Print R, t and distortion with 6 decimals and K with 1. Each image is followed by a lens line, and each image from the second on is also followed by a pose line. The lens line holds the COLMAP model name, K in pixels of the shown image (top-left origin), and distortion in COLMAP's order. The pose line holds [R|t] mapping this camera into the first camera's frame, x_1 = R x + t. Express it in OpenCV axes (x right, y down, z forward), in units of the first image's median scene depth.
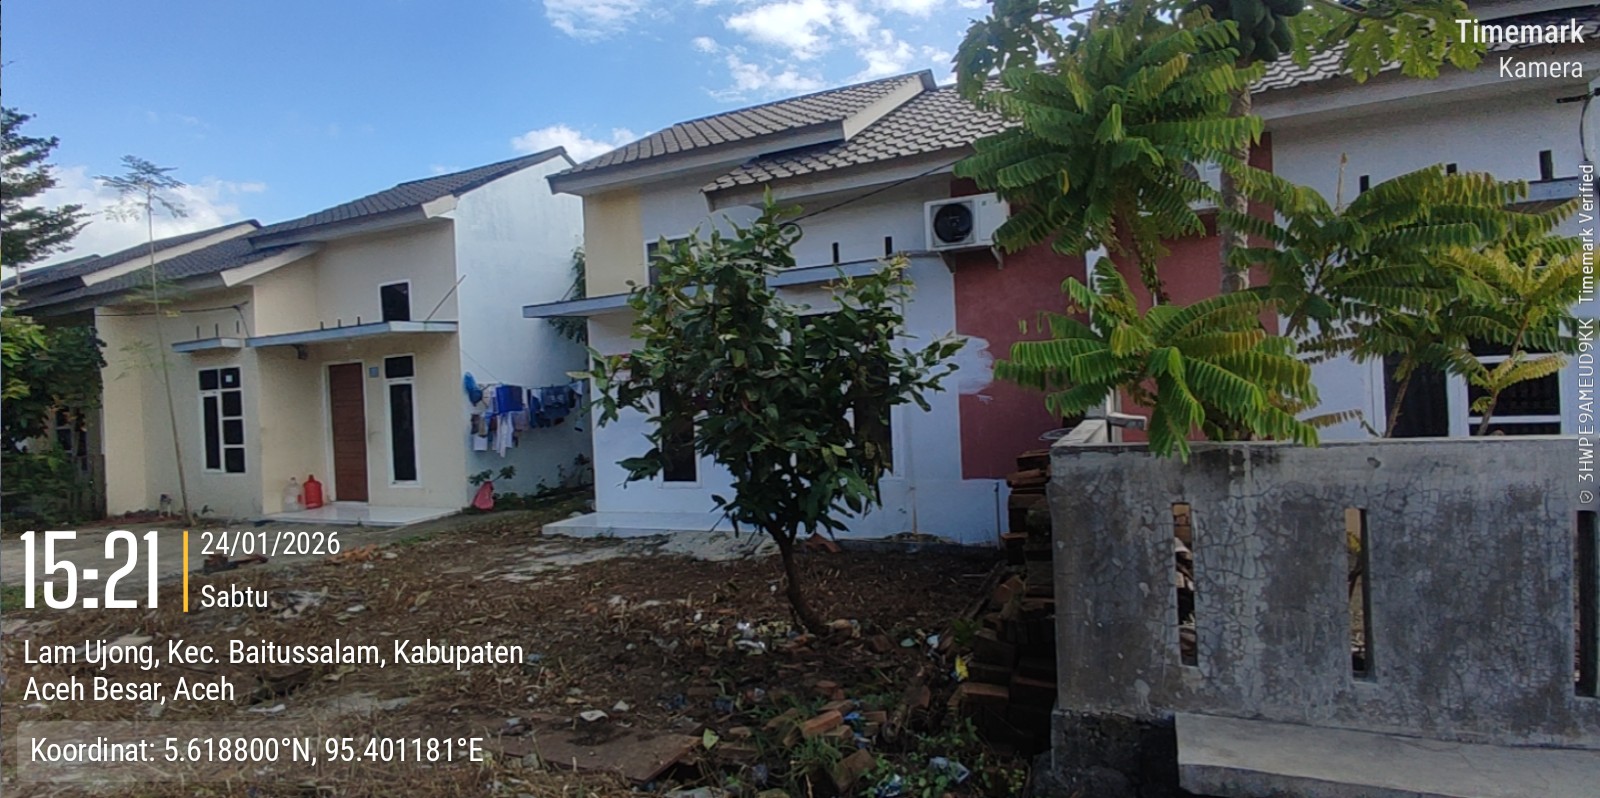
lens RADIAL K [[786.1, 0, 800.0], [0, 786.1, 399.0], [0, 0, 1]] dist [0.002868, -0.009381]
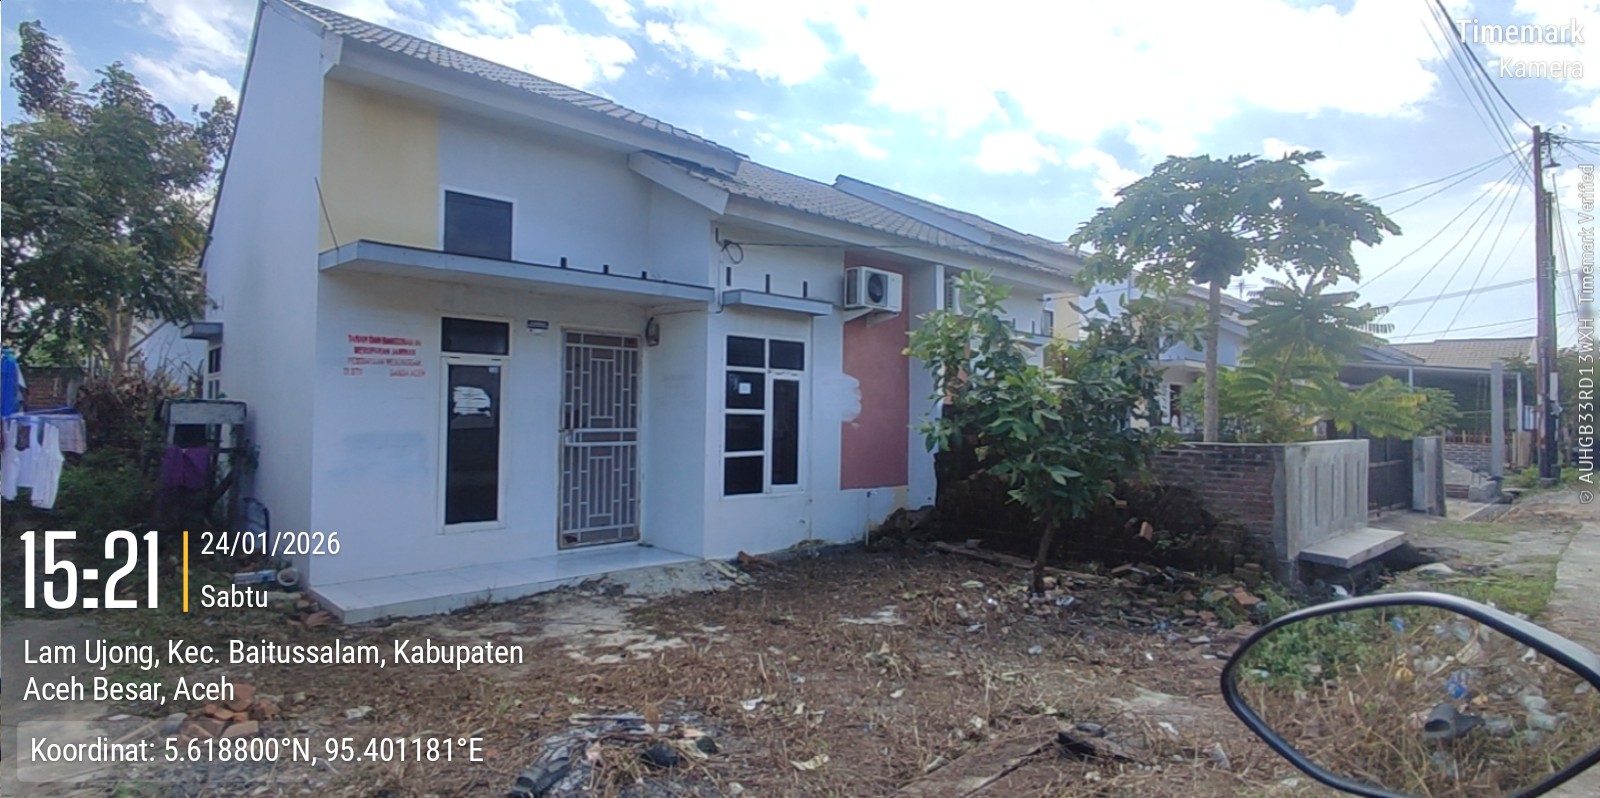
lens RADIAL K [[807.4, 0, 794.1], [0, 807.4, 395.4], [0, 0, 1]] dist [0.002676, -0.011322]
pose [[0.376303, 0.072145, 0.923684, -0.981151], [-0.025387, 0.997392, -0.067560, 0.040308], [-0.926149, 0.001973, 0.377153, 0.576500]]
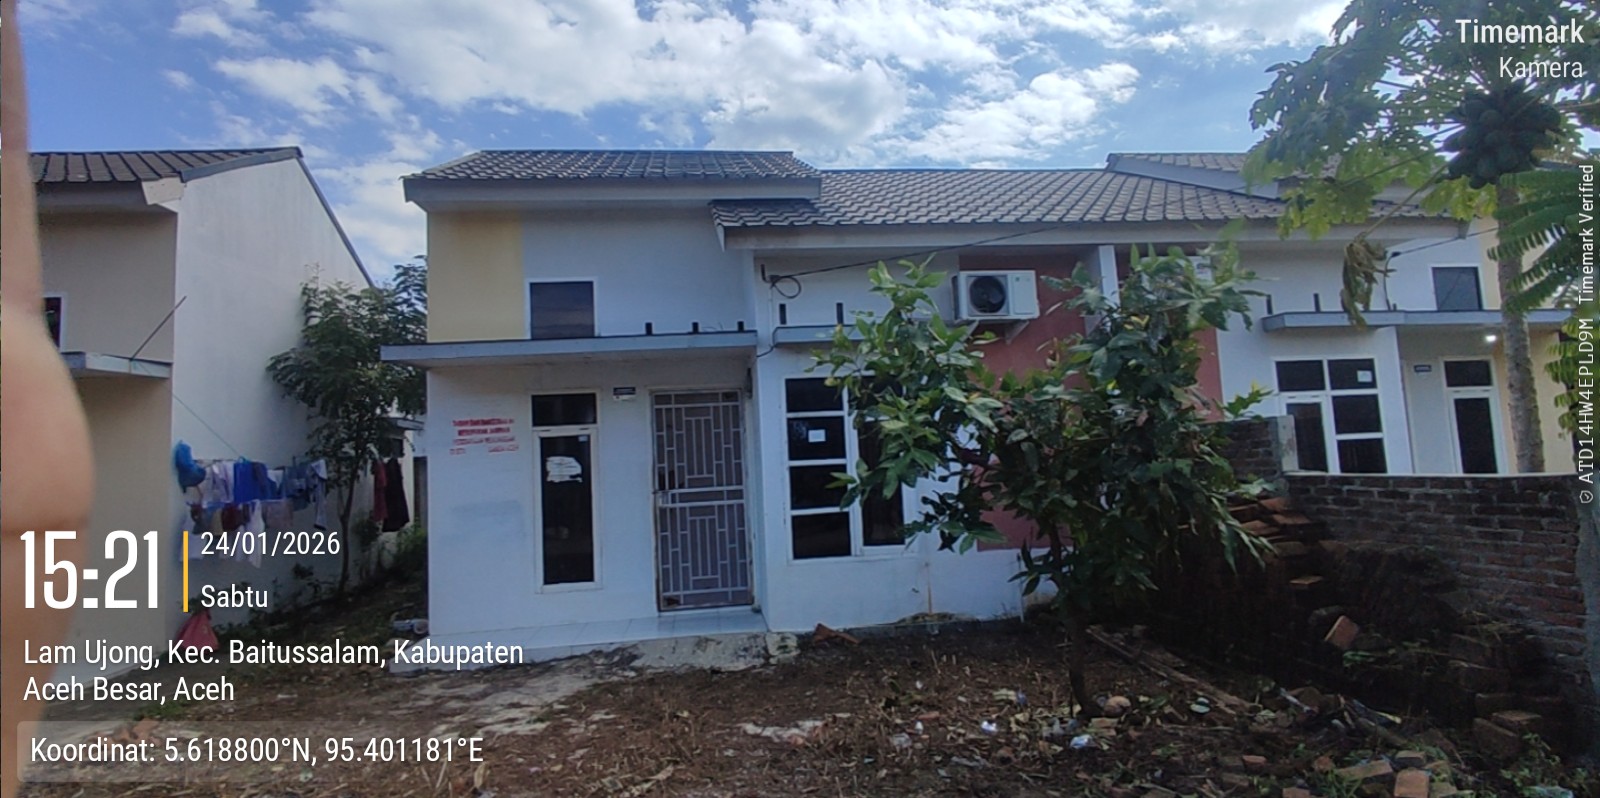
lens RADIAL K [[807.4, 0, 794.1], [0, 807.4, 395.4], [0, 0, 1]] dist [0.002676, -0.011322]
pose [[0.853697, 0.047741, 0.518577, -0.511758], [0.014601, 0.993203, -0.115472, 0.021052], [-0.520566, 0.106150, 0.847197, 0.237560]]
